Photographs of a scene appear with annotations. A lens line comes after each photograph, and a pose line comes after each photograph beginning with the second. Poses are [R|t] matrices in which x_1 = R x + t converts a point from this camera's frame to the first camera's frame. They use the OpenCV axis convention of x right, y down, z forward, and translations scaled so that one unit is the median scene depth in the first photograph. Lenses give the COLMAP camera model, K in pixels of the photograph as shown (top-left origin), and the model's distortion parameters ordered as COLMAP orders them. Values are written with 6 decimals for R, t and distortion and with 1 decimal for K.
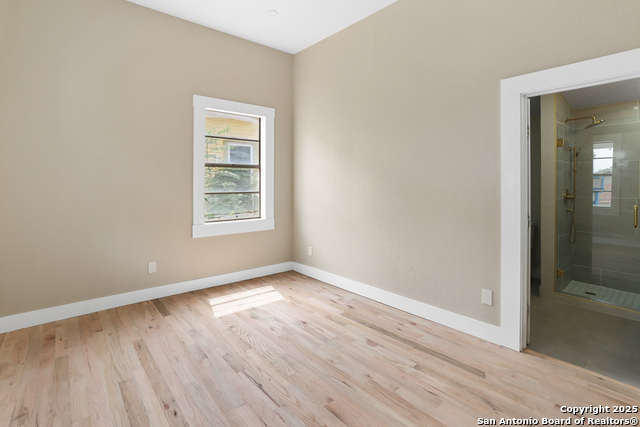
lens RADIAL K [[312.3, 0, 321.6], [0, 312.3, 214.0], [0, 0, 1]] dist [-0.000402, 0.000091]
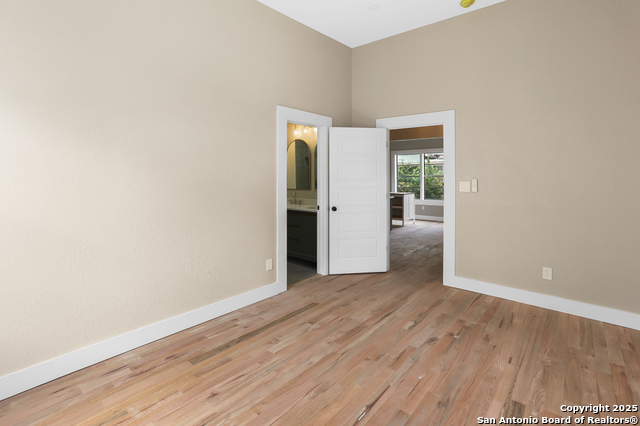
lens RADIAL K [[312.3, 0, 321.6], [0, 312.3, 212.5], [0, 0, 1]] dist [-0.000402, 0.000091]
pose [[-0.169555, -0.098586, 0.980577, -0.887734], [0.100219, 0.988101, 0.116672, -0.095758], [-0.980412, 0.118054, -0.157657, 1.089463]]
